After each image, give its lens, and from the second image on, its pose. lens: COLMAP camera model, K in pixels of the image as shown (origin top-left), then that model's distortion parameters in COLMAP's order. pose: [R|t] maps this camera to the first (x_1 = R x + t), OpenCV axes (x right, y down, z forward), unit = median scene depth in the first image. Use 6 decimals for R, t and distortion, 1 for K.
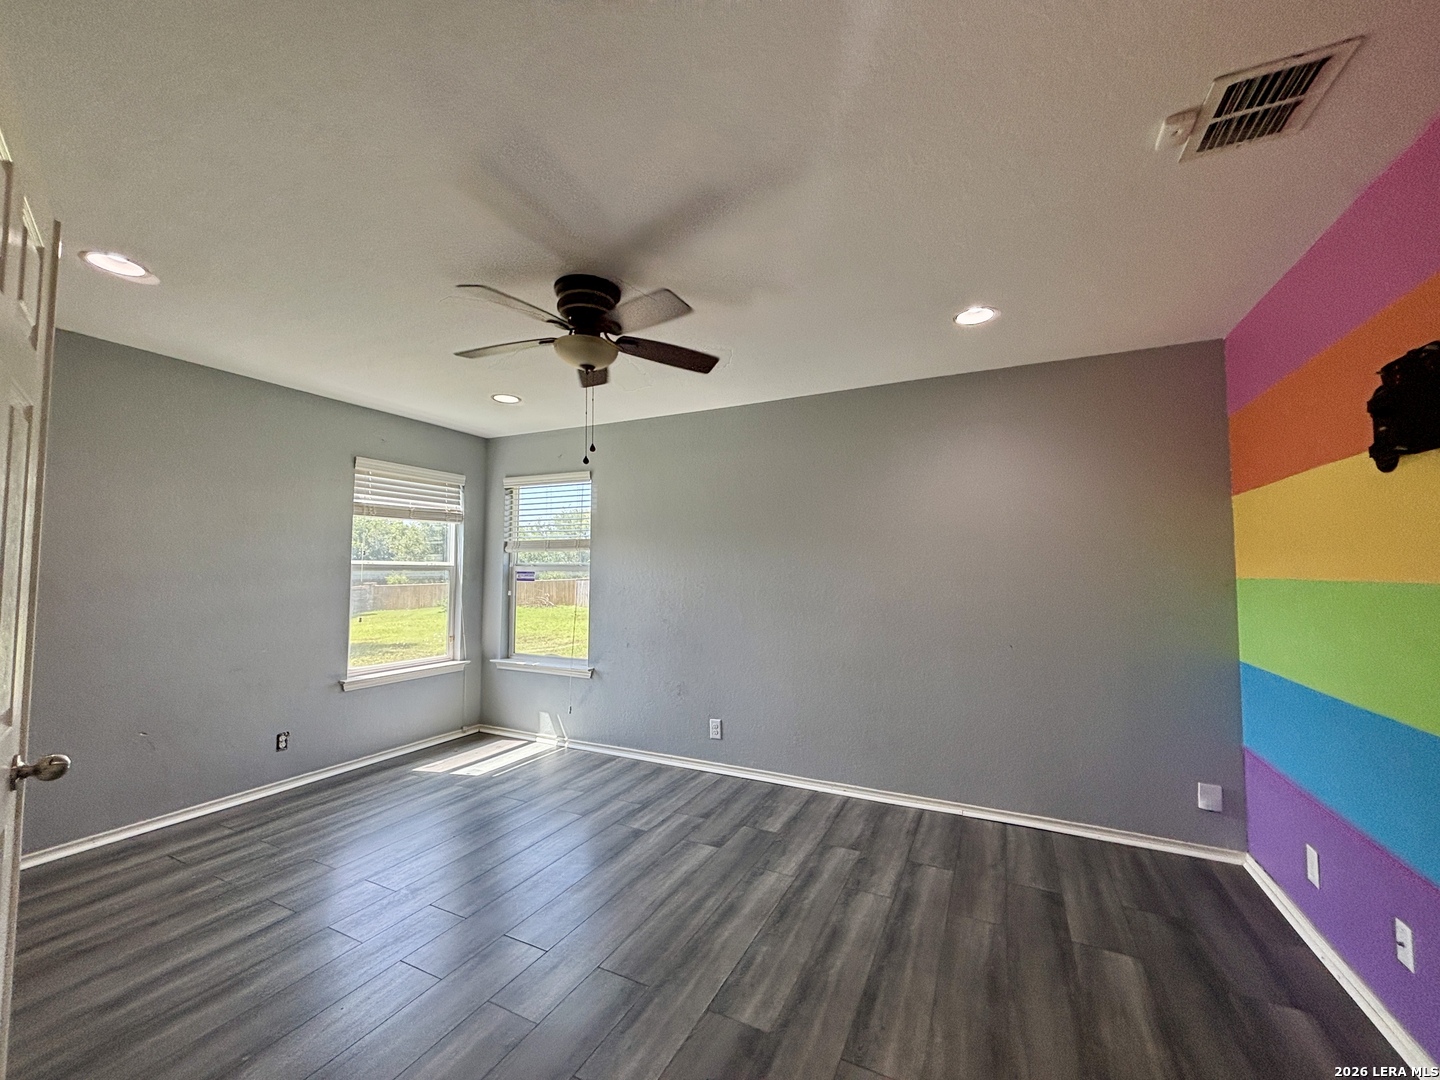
lens RADIAL K [[579.2, 0, 720.2], [0, 579.2, 538.6], [0, 0, 1]] dist [0.001429, -0.000322]
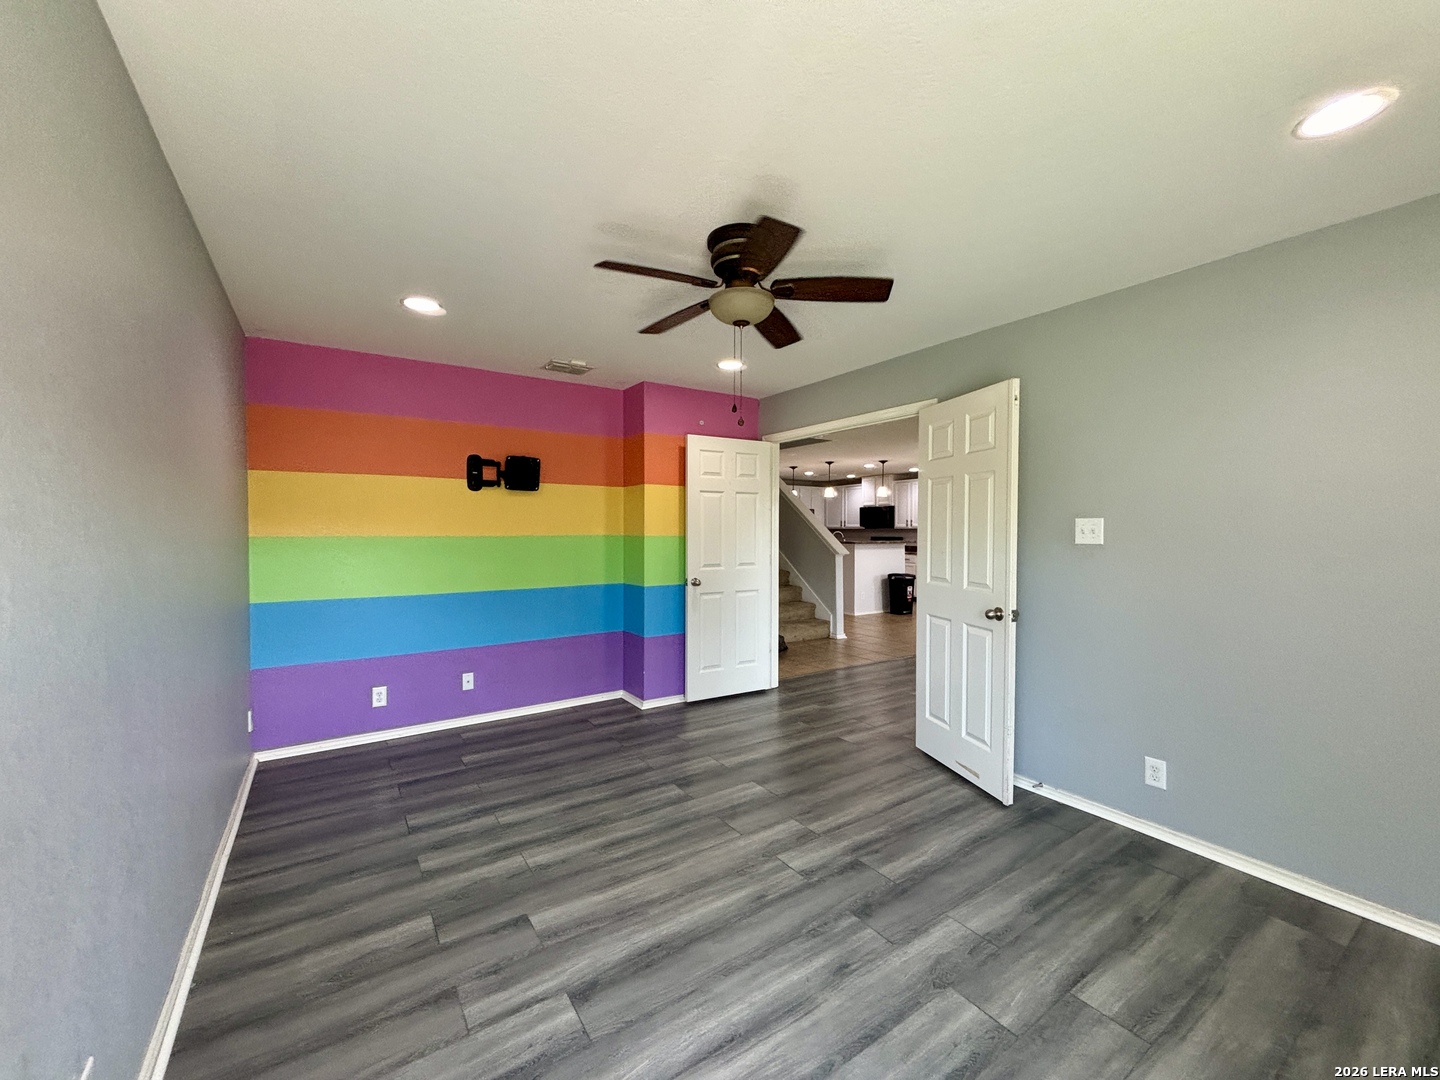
lens RADIAL K [[579.2, 0, 712.0], [0, 579.2, 533.2], [0, 0, 1]] dist [0.001429, -0.000322]
pose [[-0.858013, -0.008955, 0.513550, -0.638167], [-0.034445, 0.998600, -0.040136, 0.085317], [-0.512472, -0.052126, -0.857121, 1.706220]]
